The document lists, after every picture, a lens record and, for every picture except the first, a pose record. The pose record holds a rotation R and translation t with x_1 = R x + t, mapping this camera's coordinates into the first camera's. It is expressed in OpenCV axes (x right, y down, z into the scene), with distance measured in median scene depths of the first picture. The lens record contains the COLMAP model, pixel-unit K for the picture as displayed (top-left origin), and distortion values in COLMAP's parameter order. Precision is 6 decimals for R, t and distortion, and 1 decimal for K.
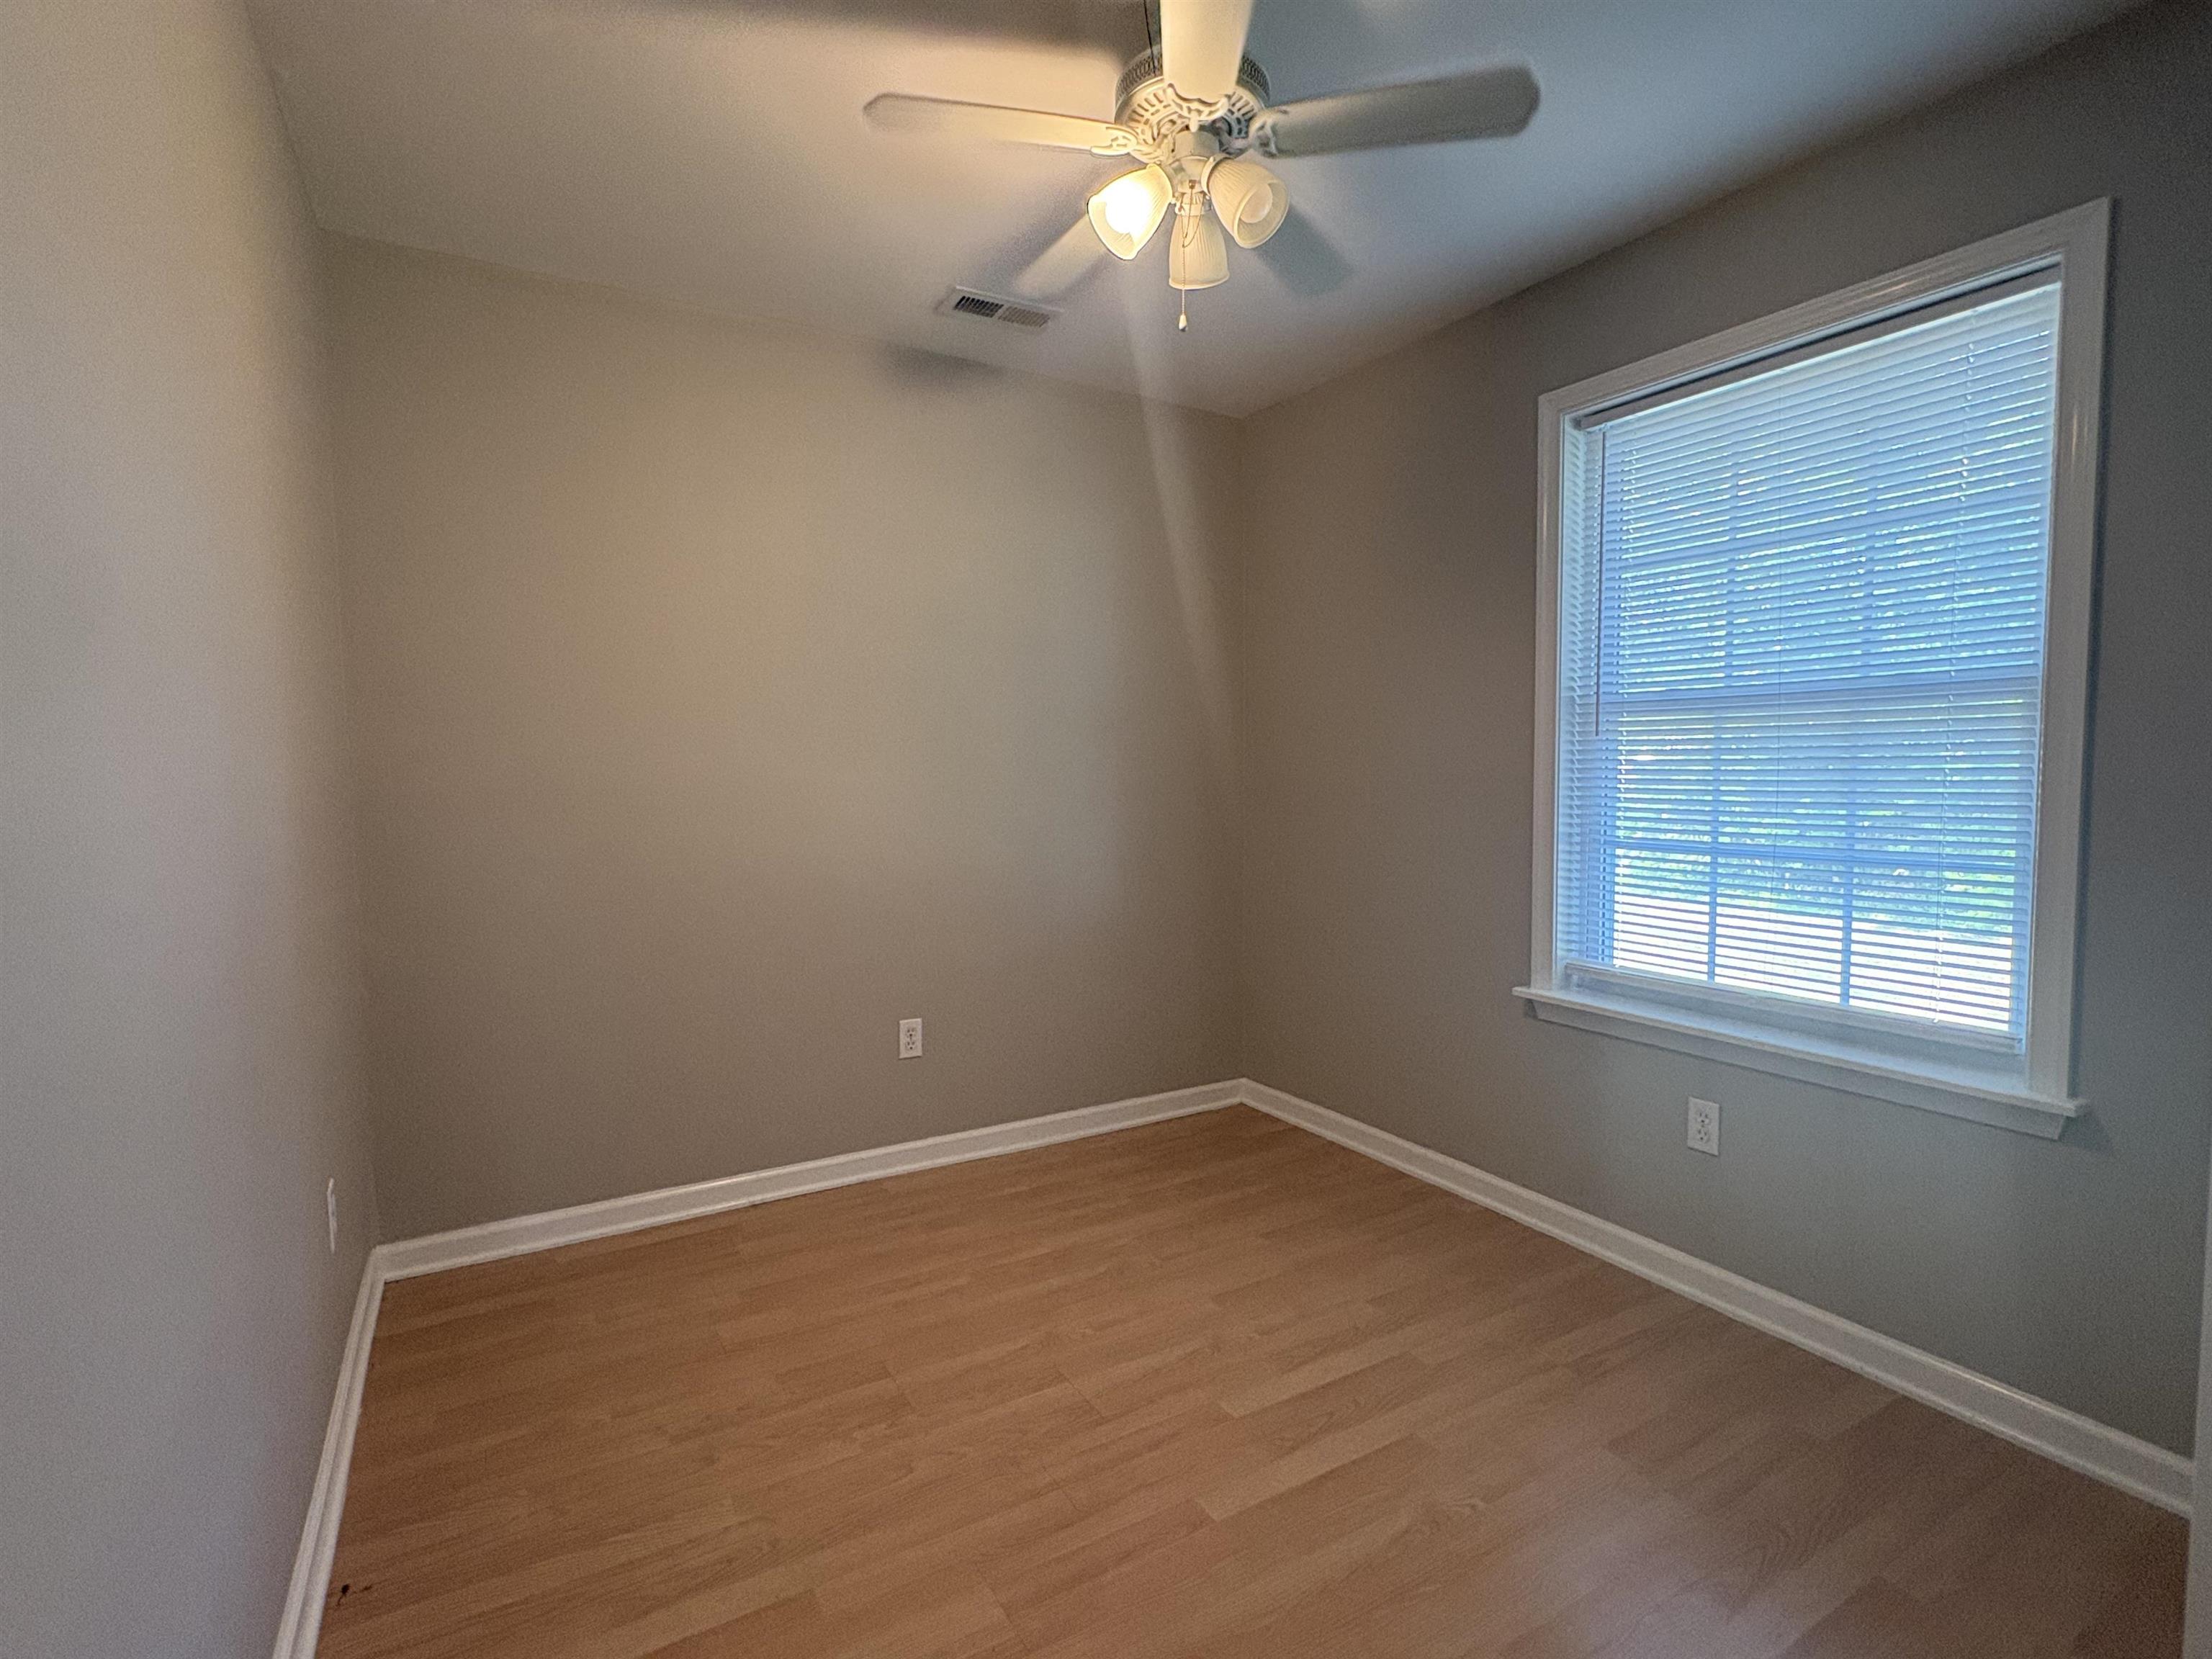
lens RADIAL K [[1144.7, 0, 1106.0], [0, 1144.7, 829.5], [0, 0, 1]] dist [0.000185, 0.000167]
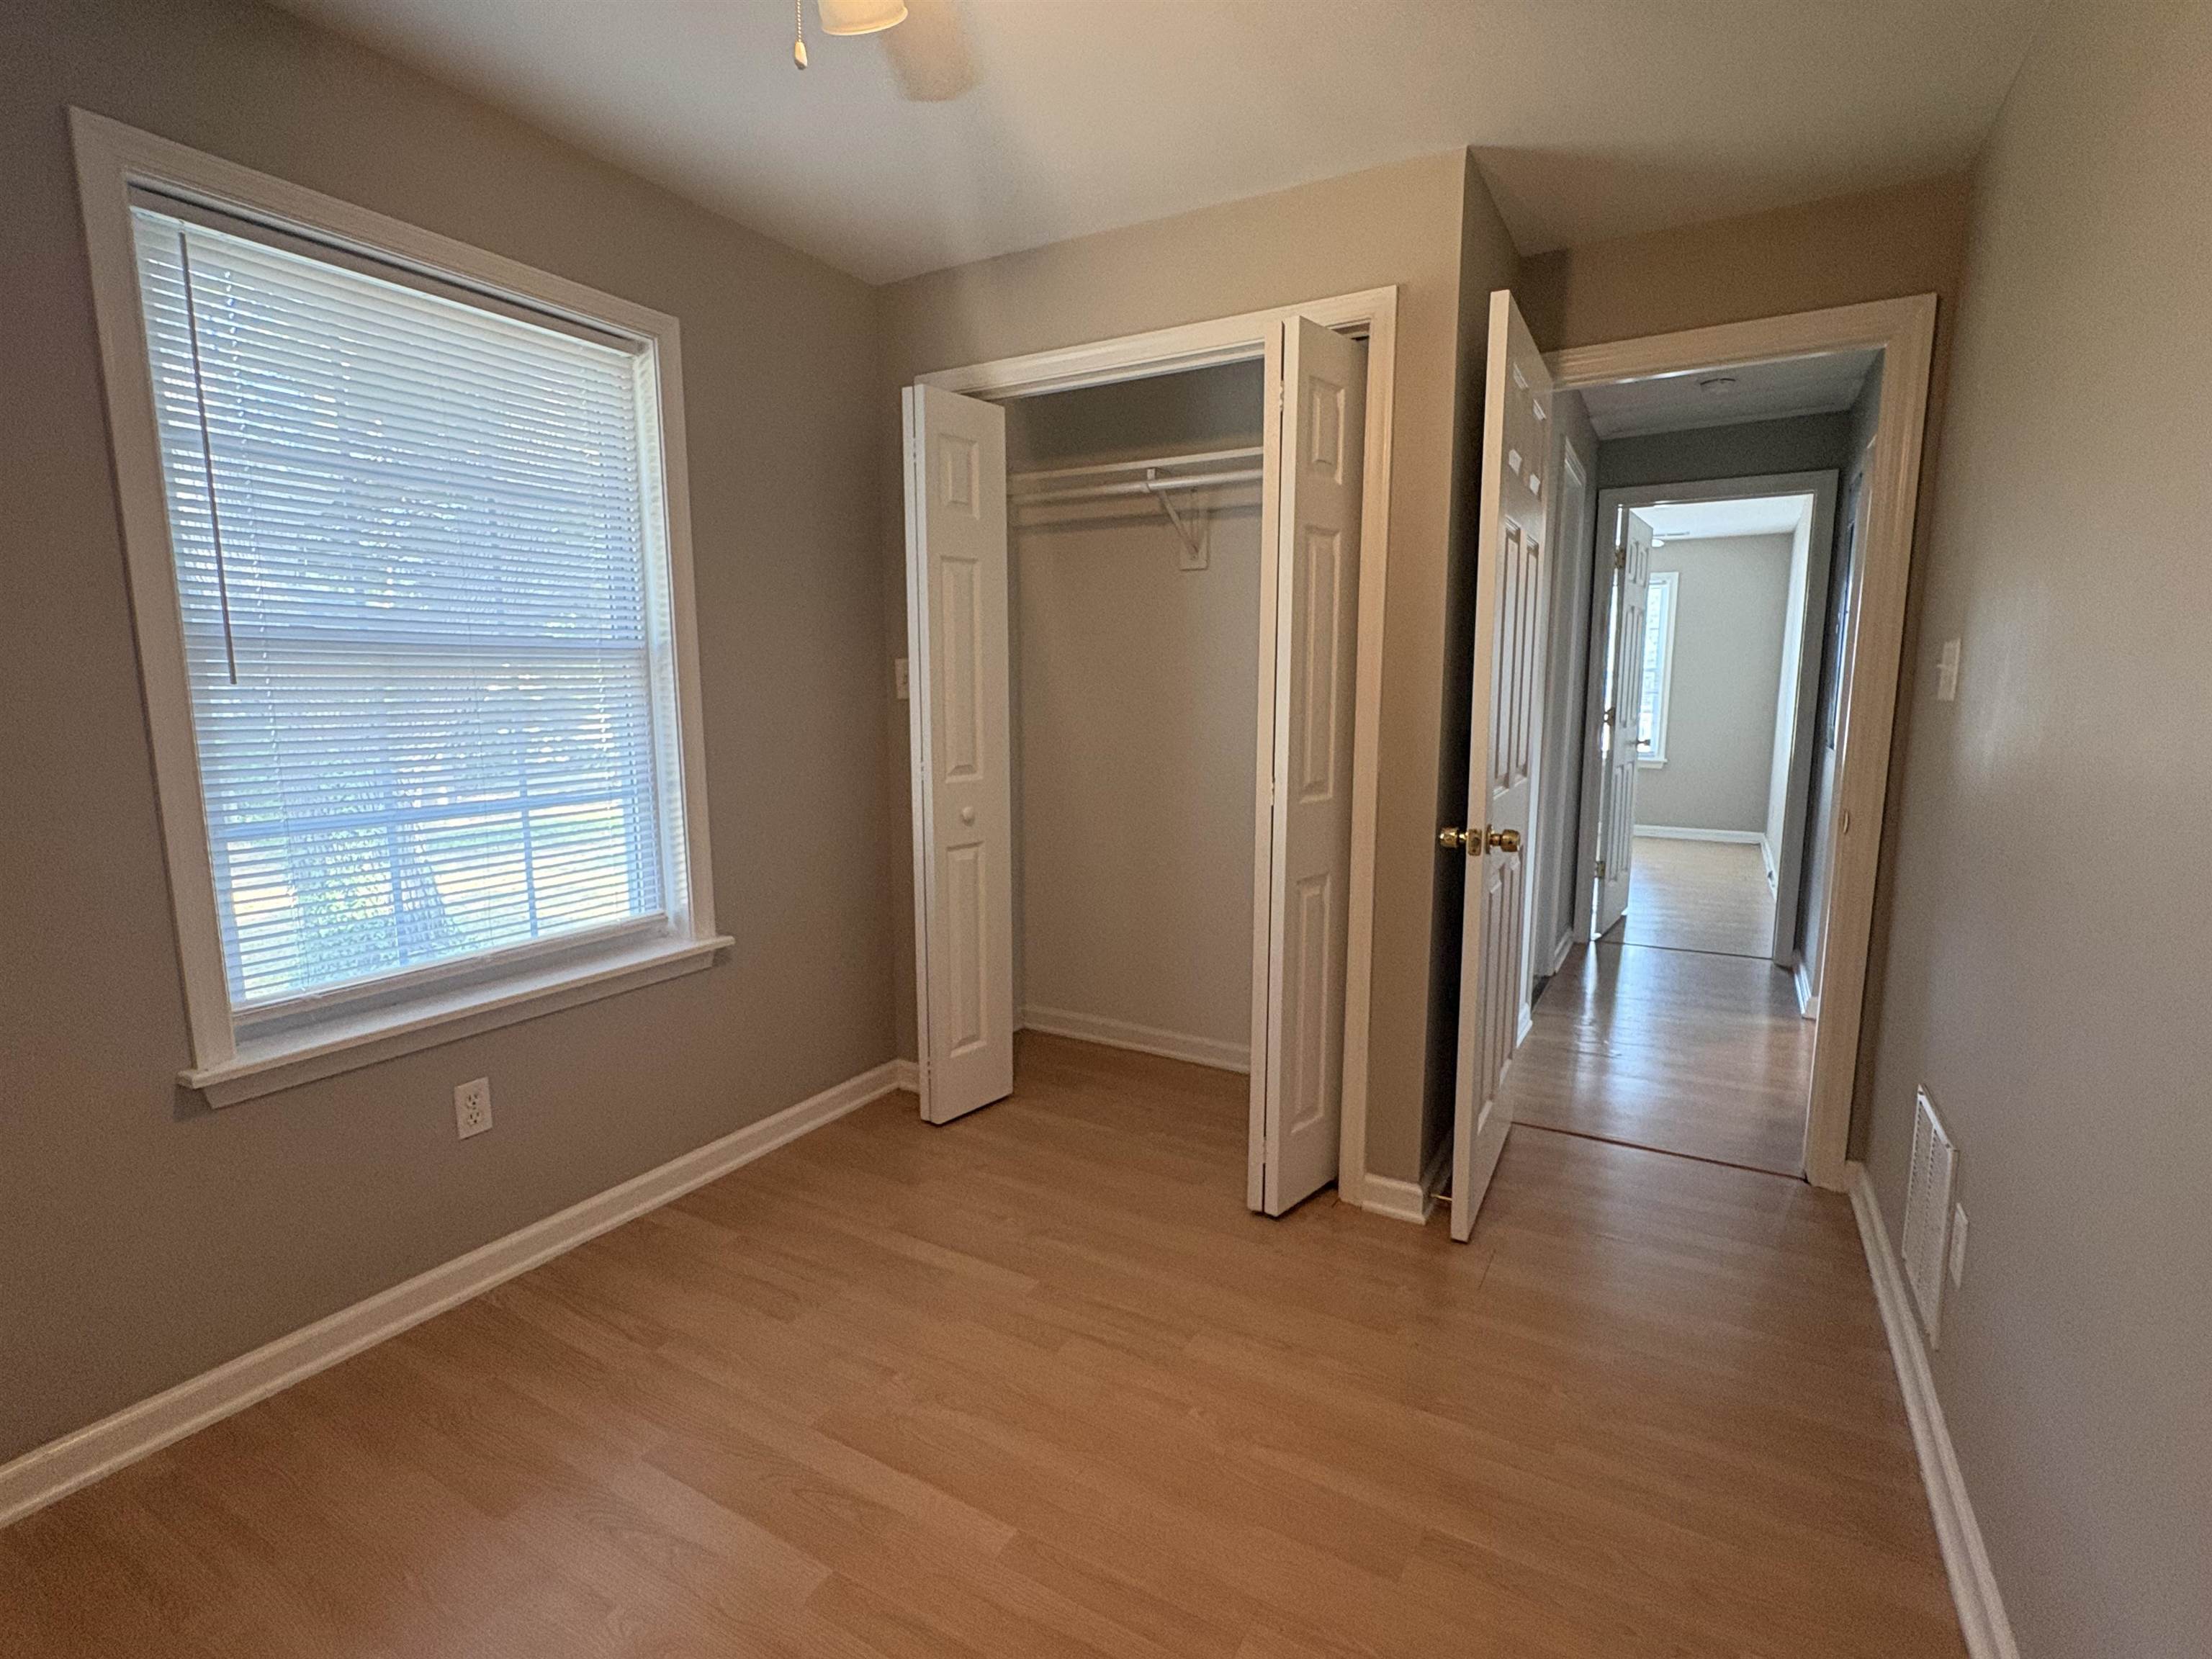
lens RADIAL K [[1144.7, 0, 1106.0], [0, 1144.7, 829.5], [0, 0, 1]] dist [0.000185, 0.000167]
pose [[-0.502190, -0.095728, 0.859442, -0.554784], [0.072694, 0.985663, 0.152264, -0.074126], [-0.861696, 0.138941, -0.488031, 1.071109]]
